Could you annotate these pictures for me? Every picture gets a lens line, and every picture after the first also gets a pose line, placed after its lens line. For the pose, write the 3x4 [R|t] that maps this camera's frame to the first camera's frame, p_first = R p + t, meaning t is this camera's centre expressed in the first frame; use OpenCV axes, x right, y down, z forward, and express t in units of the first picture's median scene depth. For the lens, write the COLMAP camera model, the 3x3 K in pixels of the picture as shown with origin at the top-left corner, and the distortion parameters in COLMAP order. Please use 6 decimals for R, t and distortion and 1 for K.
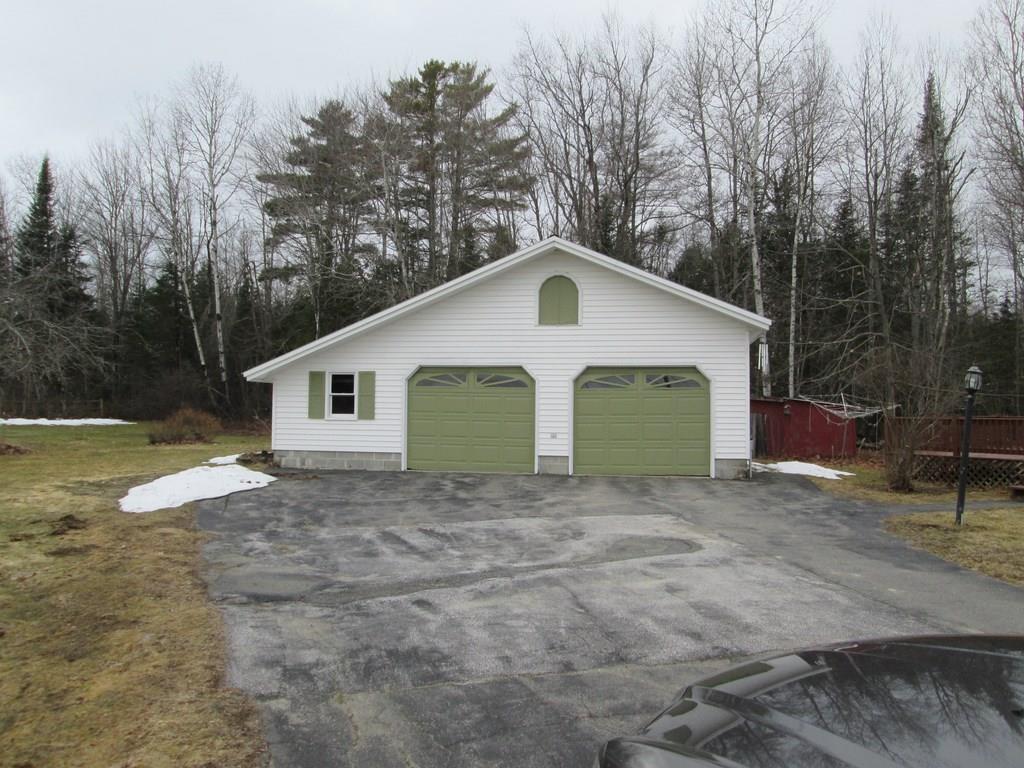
lens RADIAL K [[861.5, 0, 506.7], [0, 861.5, 385.2], [0, 0, 1]] dist [-0.047256, 0.013648]
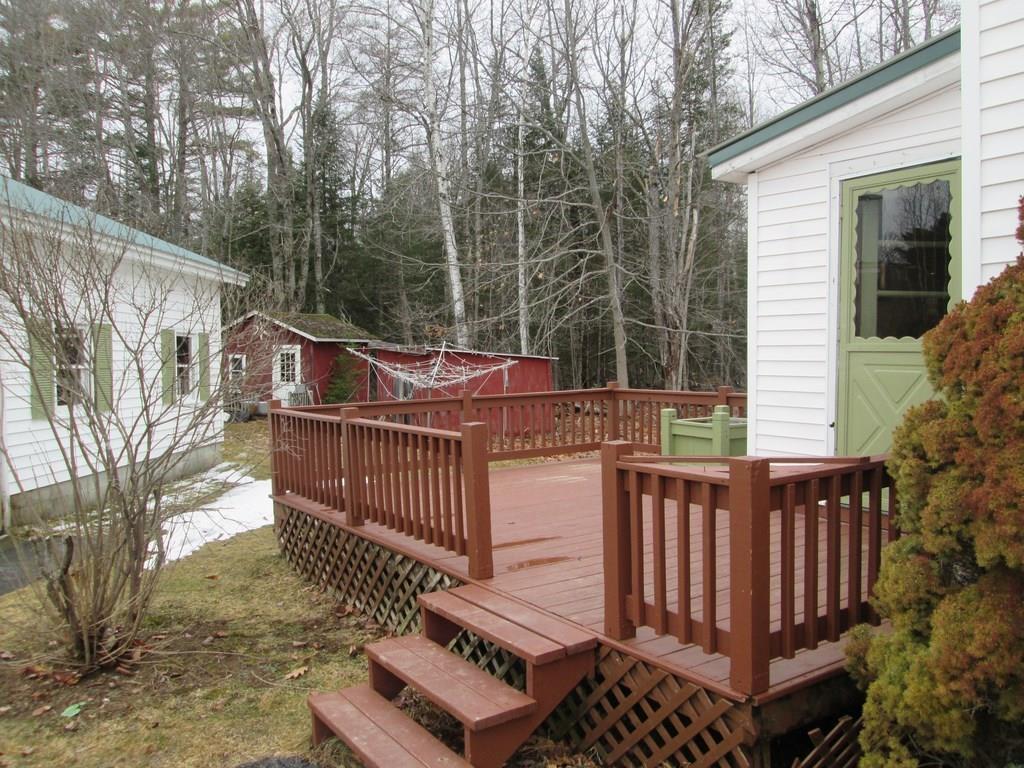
lens RADIAL K [[852.5, 0, 512.0], [0, 852.5, 384.0], [0, 0, 1]] dist [-0.007868, 0.000237]
pose [[0.989510, -0.035363, 0.140073, 0.484923], [0.026682, 0.997633, 0.063377, 0.003951], [-0.141982, -0.058974, 0.988111, 0.553250]]
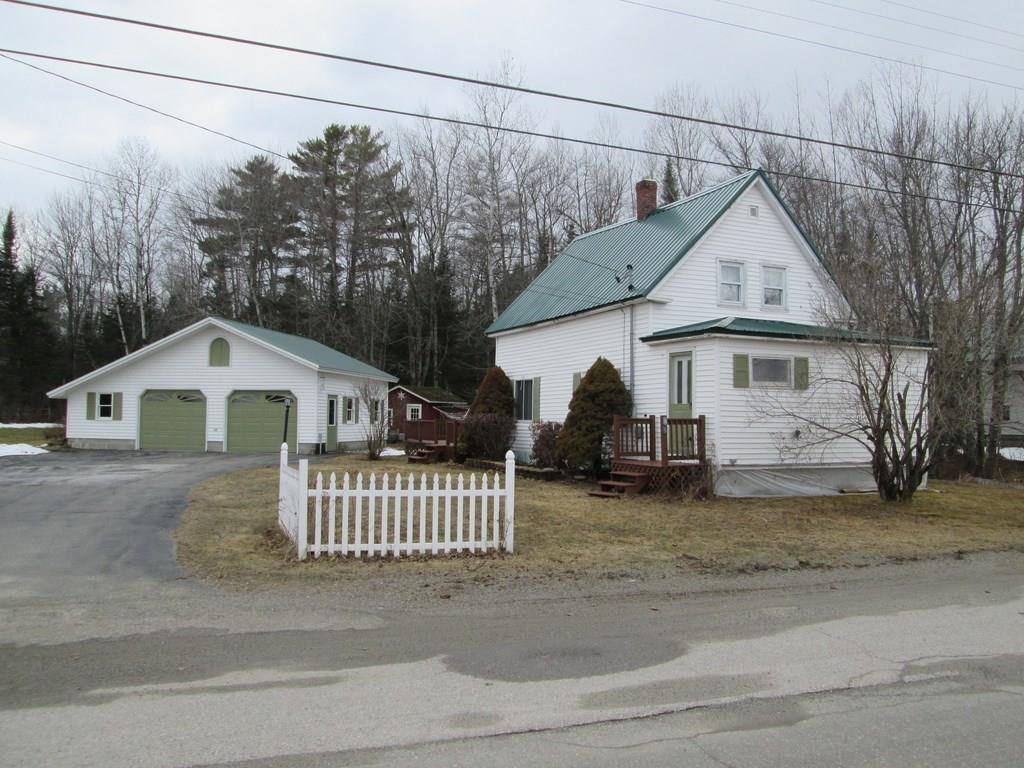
lens RADIAL K [[861.5, 0, 506.7], [0, 861.5, 385.2], [0, 0, 1]] dist [-0.047256, 0.013648]
pose [[0.999857, 0.000863, -0.016917, 0.652190], [-0.001026, 0.999953, -0.009613, -0.014891], [0.016908, 0.009629, 0.999811, -0.705788]]
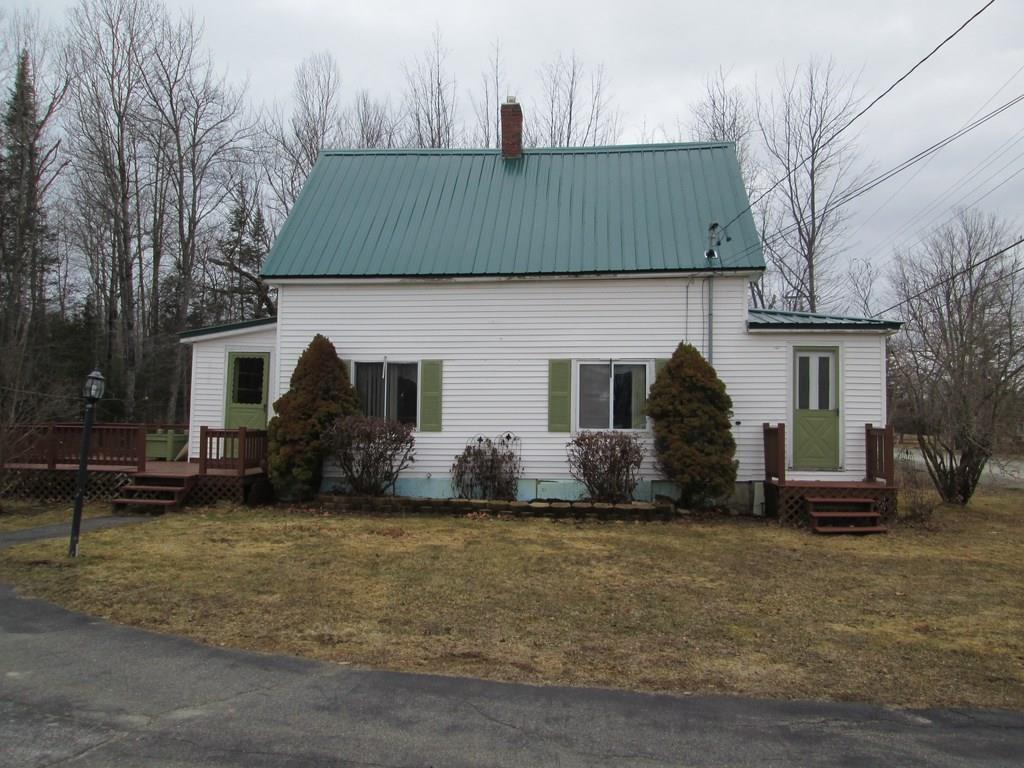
lens RADIAL K [[861.5, 0, 506.7], [0, 861.5, 385.2], [0, 0, 1]] dist [-0.047256, 0.013648]
pose [[0.534104, 0.032661, 0.844788, 0.018644], [-0.033071, 0.999296, -0.017726, -0.002944], [-0.844772, -0.018470, 0.534808, 0.084182]]
